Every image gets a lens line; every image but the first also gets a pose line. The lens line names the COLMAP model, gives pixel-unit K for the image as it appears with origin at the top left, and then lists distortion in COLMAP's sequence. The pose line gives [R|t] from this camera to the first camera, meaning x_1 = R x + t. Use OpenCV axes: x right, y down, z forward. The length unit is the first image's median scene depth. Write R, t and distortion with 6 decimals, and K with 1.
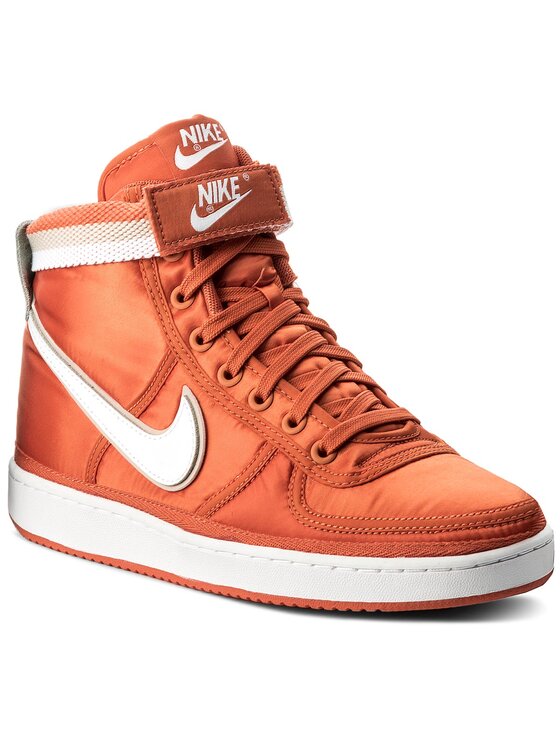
lens RADIAL K [[3712.4, 0, 280.8], [0, 3712.4, 372.5], [0, 0, 1]] dist [-1.367389, 0.000000]
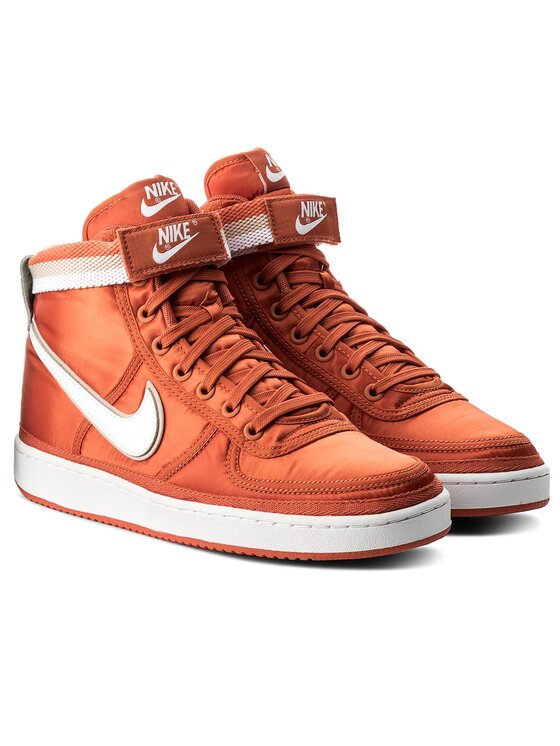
lens RADIAL K [[3238.3, 0, 280.2], [0, 3238.3, 372.8], [0, 0, 1]] dist [-1.120430, 0.000000]
pose [[0.999870, 0.001530, 0.016069, 0.002627], [-0.001640, 0.999976, 0.006800, -0.007110], [-0.016058, -0.006826, 0.999848, -0.150079]]
